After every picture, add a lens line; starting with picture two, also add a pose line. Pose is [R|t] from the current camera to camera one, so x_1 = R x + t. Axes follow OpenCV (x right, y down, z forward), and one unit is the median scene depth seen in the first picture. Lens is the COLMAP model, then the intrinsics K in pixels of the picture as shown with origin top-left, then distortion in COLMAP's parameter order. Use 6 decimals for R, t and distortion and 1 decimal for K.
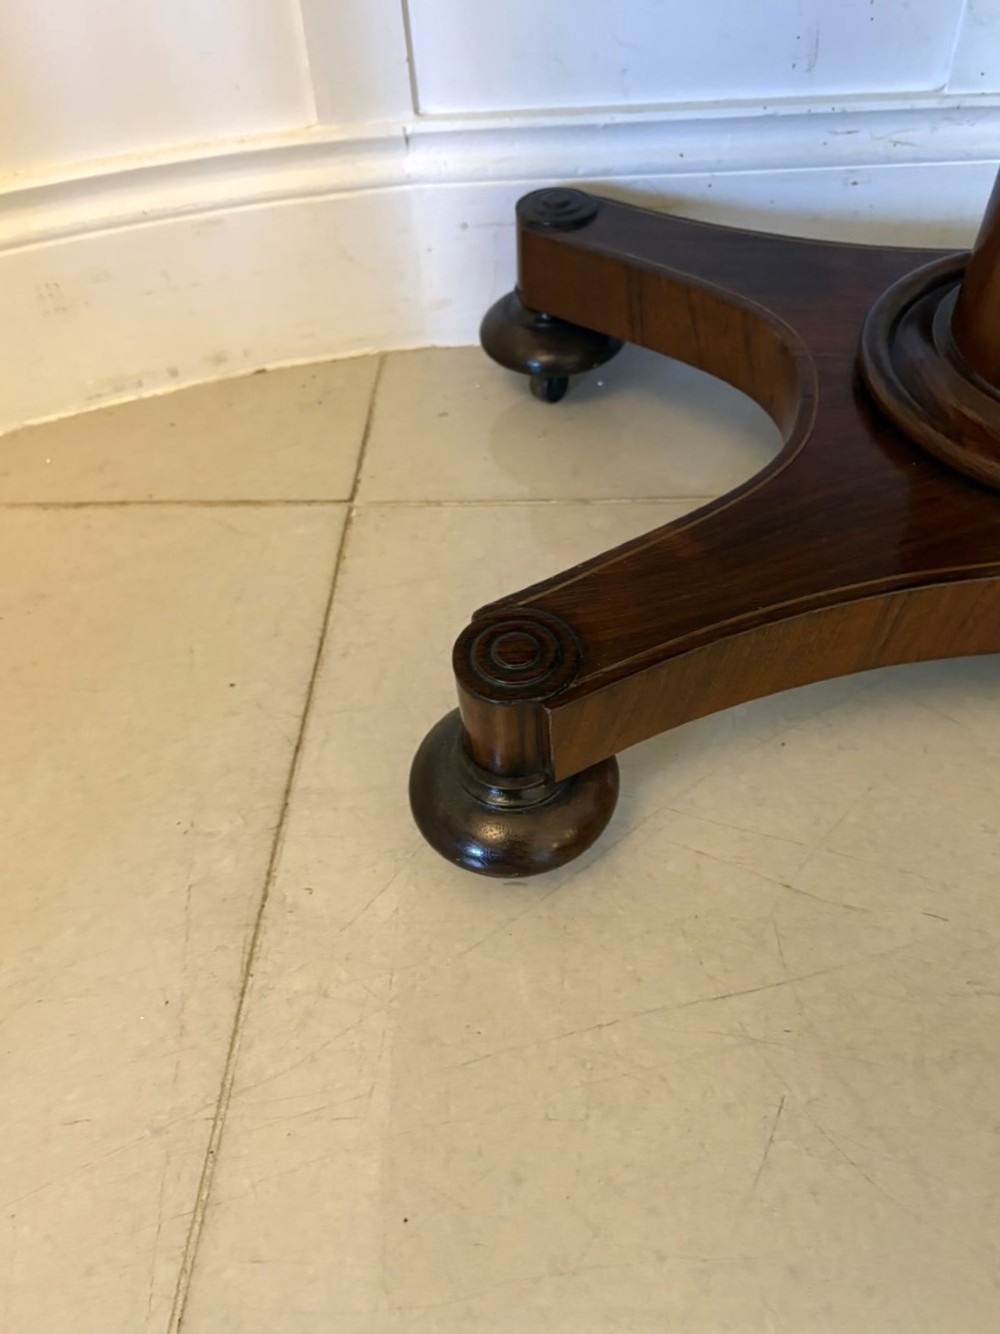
lens RADIAL K [[1153.5, 0, 521.7], [0, 1153.5, 667.3], [0, 0, 1]] dist [0.021445, -0.000998]
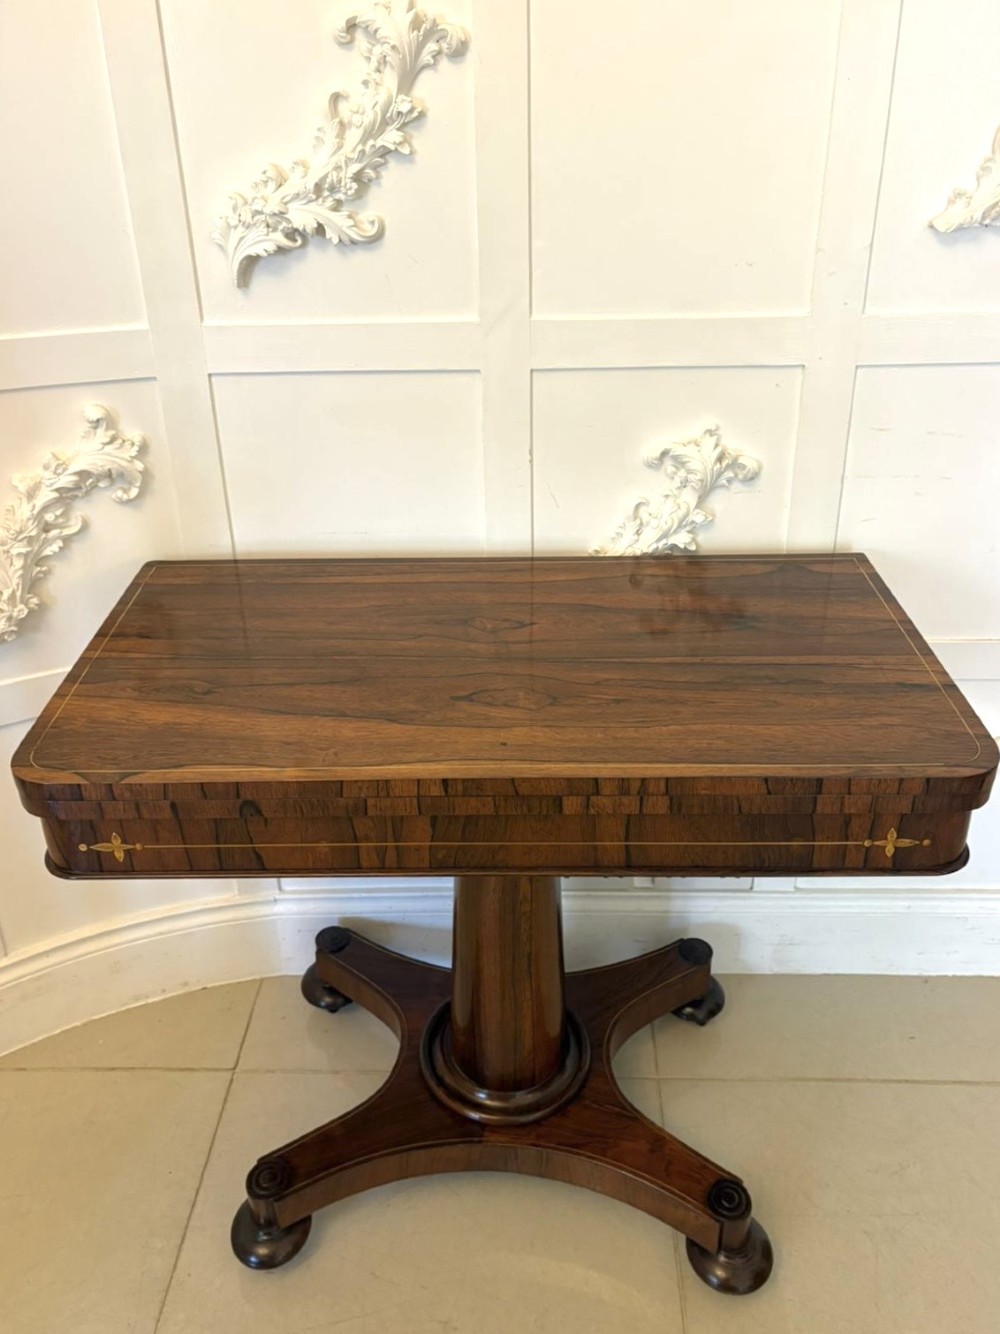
lens RADIAL K [[1059.7, 0, 495.0], [0, 1059.7, 578.4], [0, 0, 1]] dist [0.037811, -0.013874]
pose [[0.999634, 0.021861, 0.015923, 0.314661], [-0.014319, 0.927270, -0.374119, -0.265089], [-0.022943, 0.373754, 0.927244, -1.344639]]
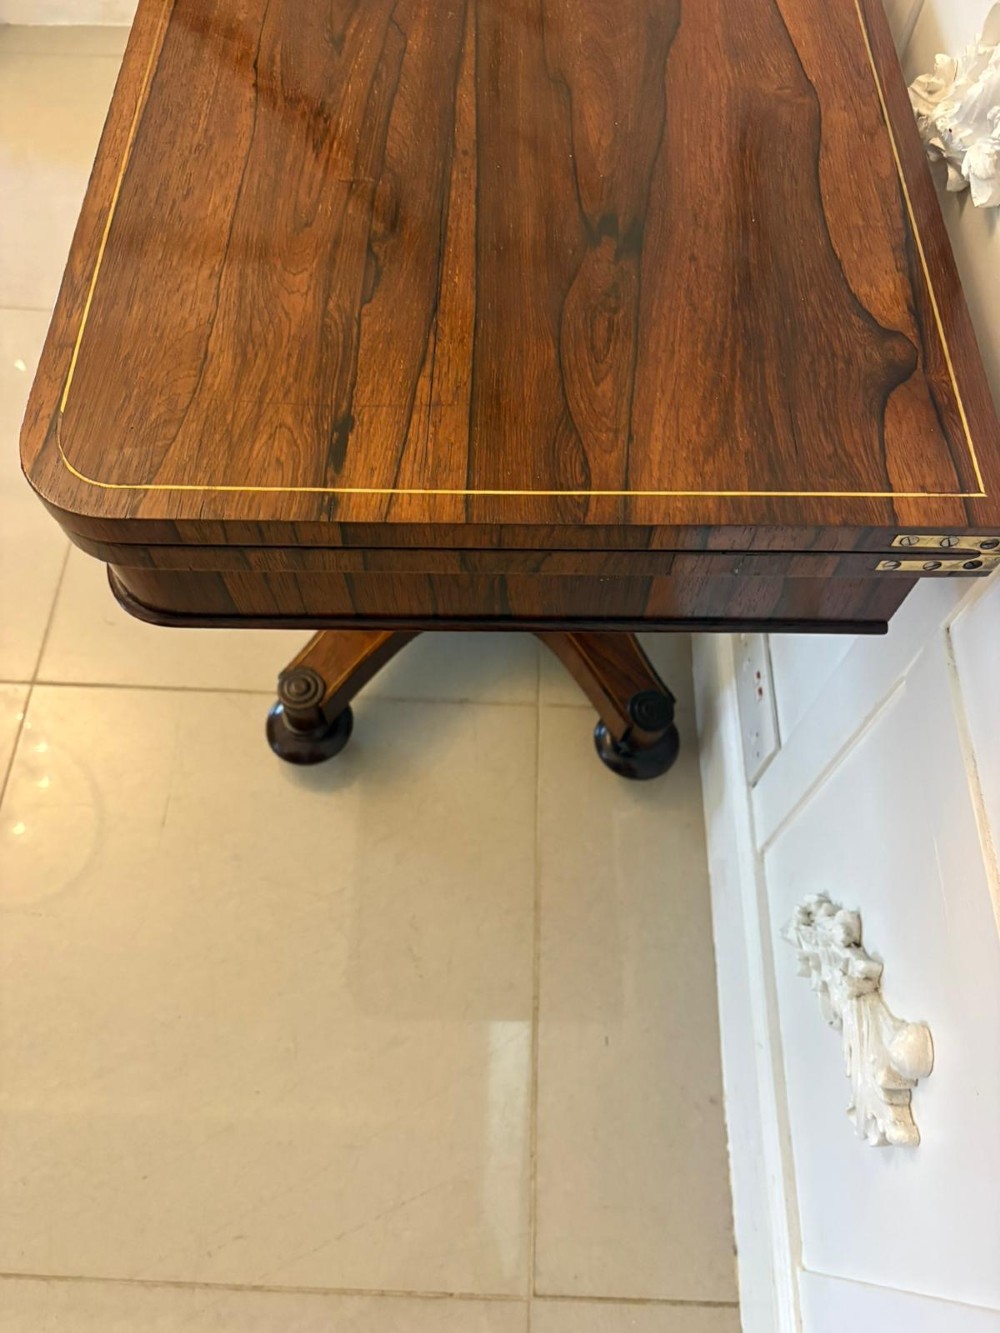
lens RADIAL K [[1012.6, 0, 479.3], [0, 1012.6, 672.1], [0, 0, 1]] dist [0.046046, -0.080094]
pose [[0.002564, 0.915819, -0.401582, 1.314741], [-0.746981, 0.268744, 0.608109, -1.108352], [0.664841, 0.298415, 0.684788, -0.267830]]
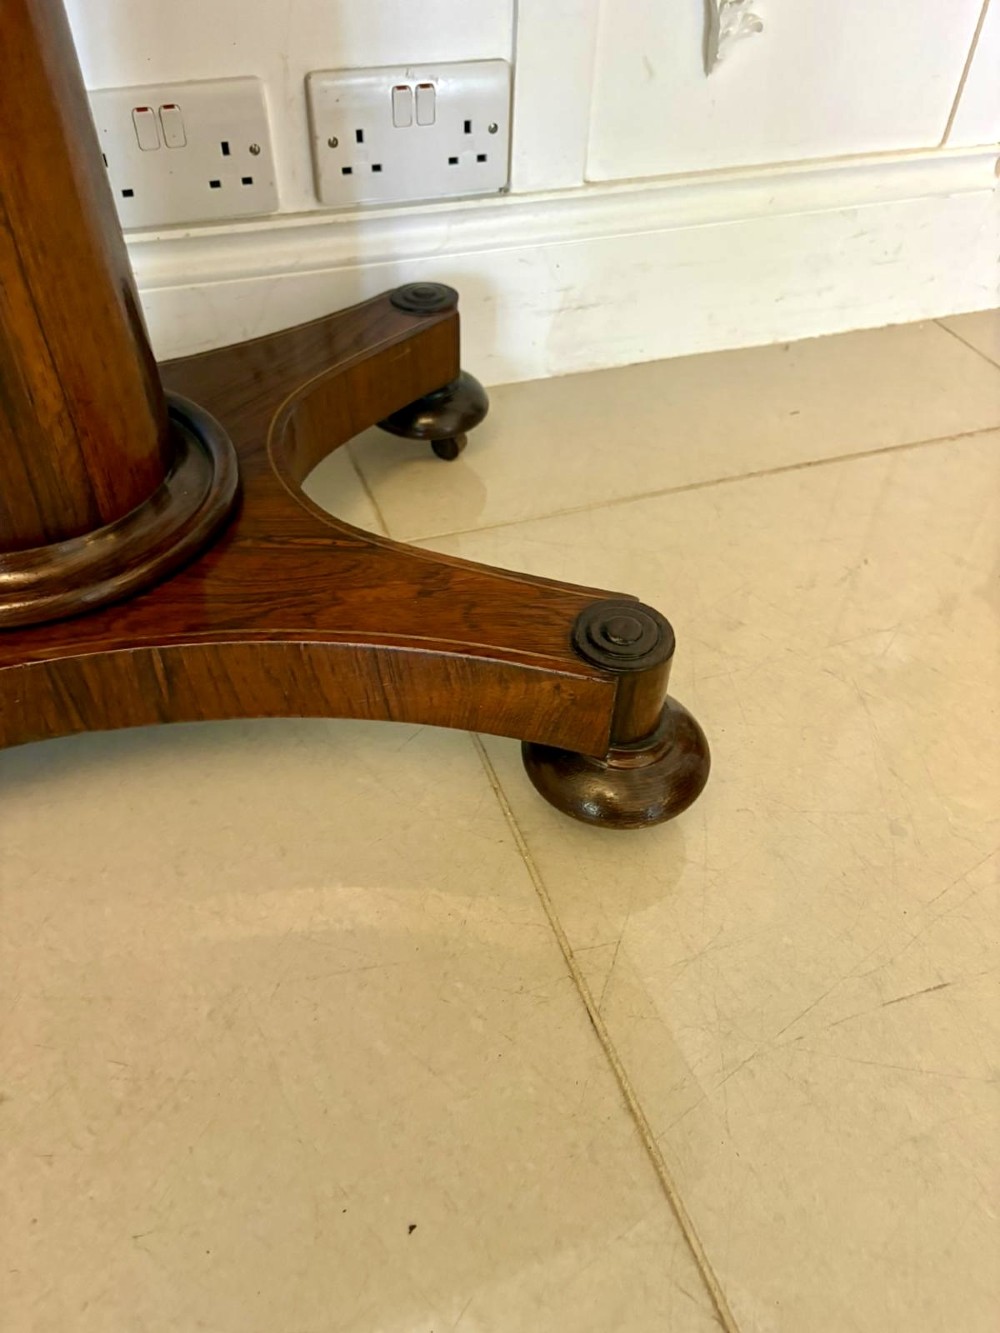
lens RADIAL K [[1039.8, 0, 503.3], [0, 1039.8, 639.7], [0, 0, 1]] dist [0.086841, -0.081011]
pose [[0.925110, -0.195177, 0.325694, 0.434545], [0.223008, 0.973532, -0.050034, 0.025641], [-0.307308, 0.118919, 0.944150, -0.040744]]
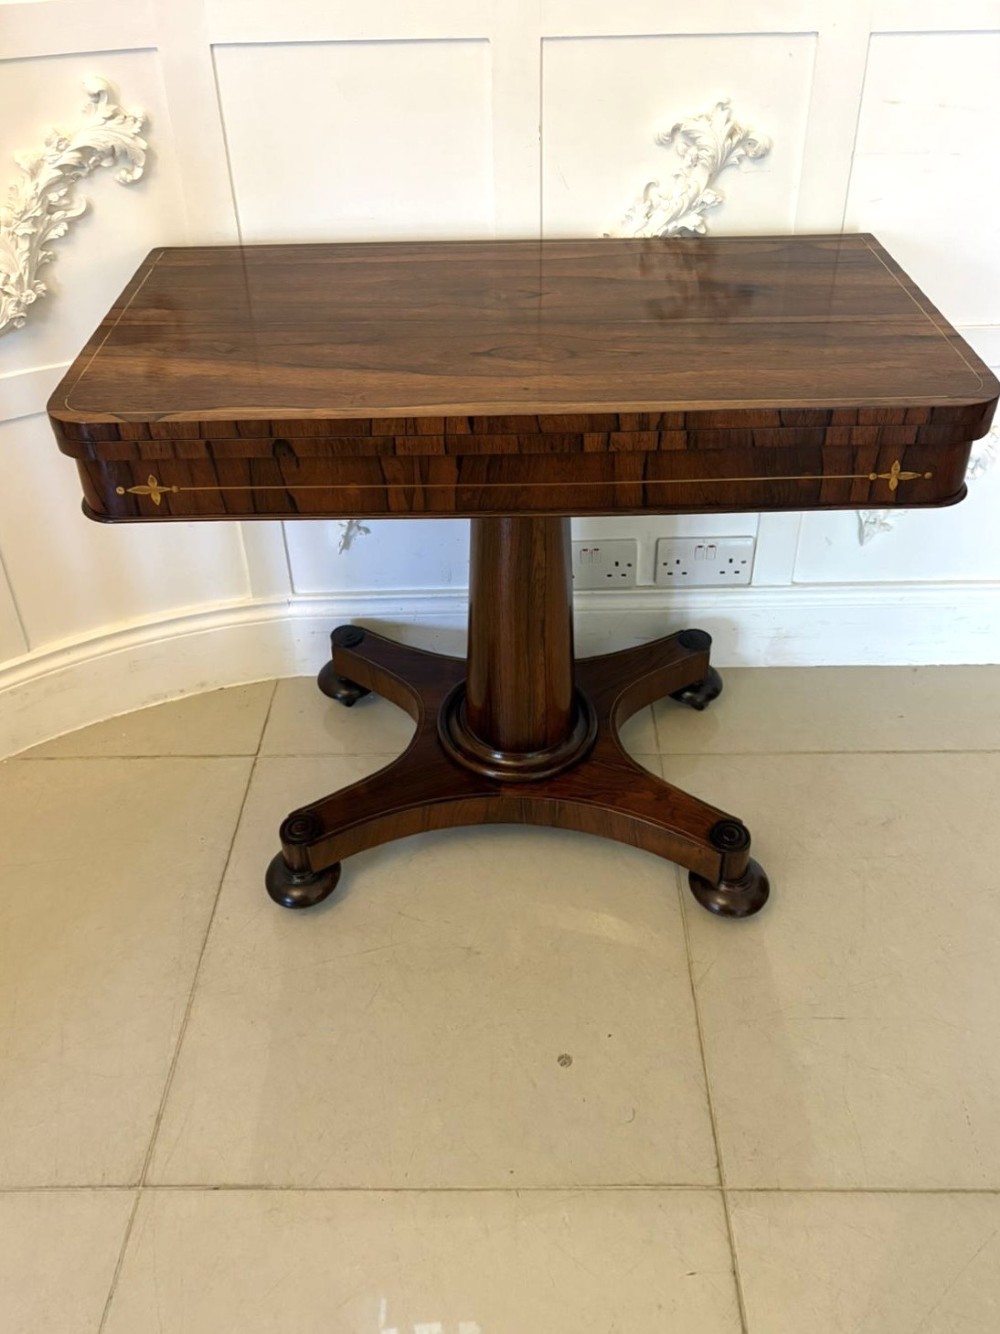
lens RADIAL K [[1090.1, 0, 500.6], [0, 1090.1, 493.0], [0, 0, 1]] dist [0.059880, -0.095471]
pose [[0.999083, 0.007594, 0.042132, 0.258924], [0.004125, 0.962483, -0.271310, -0.050508], [-0.042611, 0.271235, 0.961570, -1.353928]]
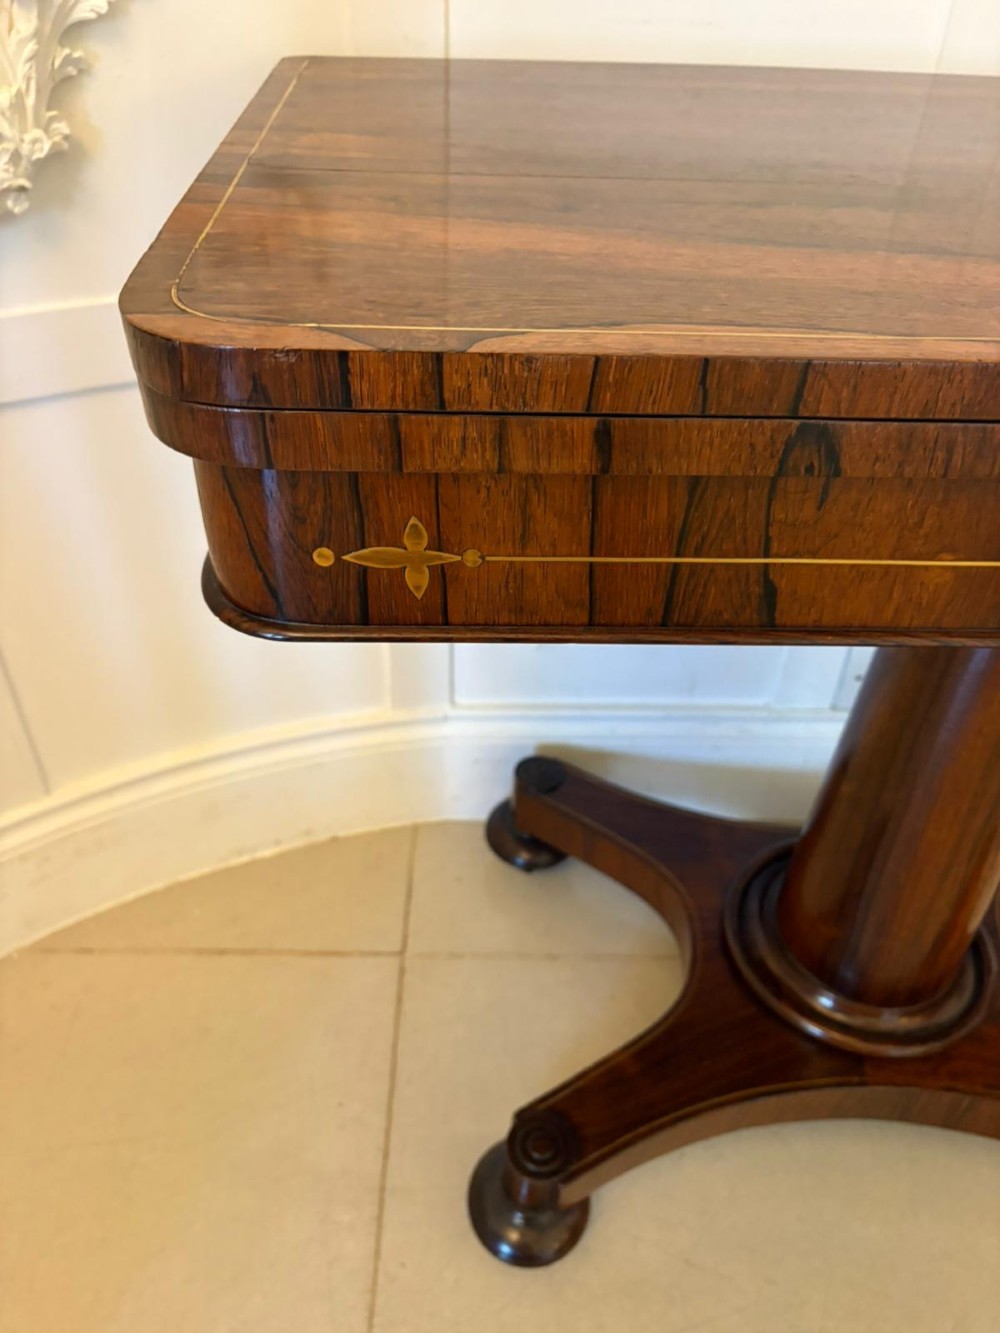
lens RADIAL K [[1025.9, 0, 499.4], [0, 1025.9, 682.5], [0, 0, 1]] dist [0.037086, -0.057484]
pose [[0.997024, 0.026744, 0.072310, -0.131308], [-0.016580, 0.990340, -0.137664, -0.321607], [-0.075293, 0.136056, 0.987836, -0.431185]]
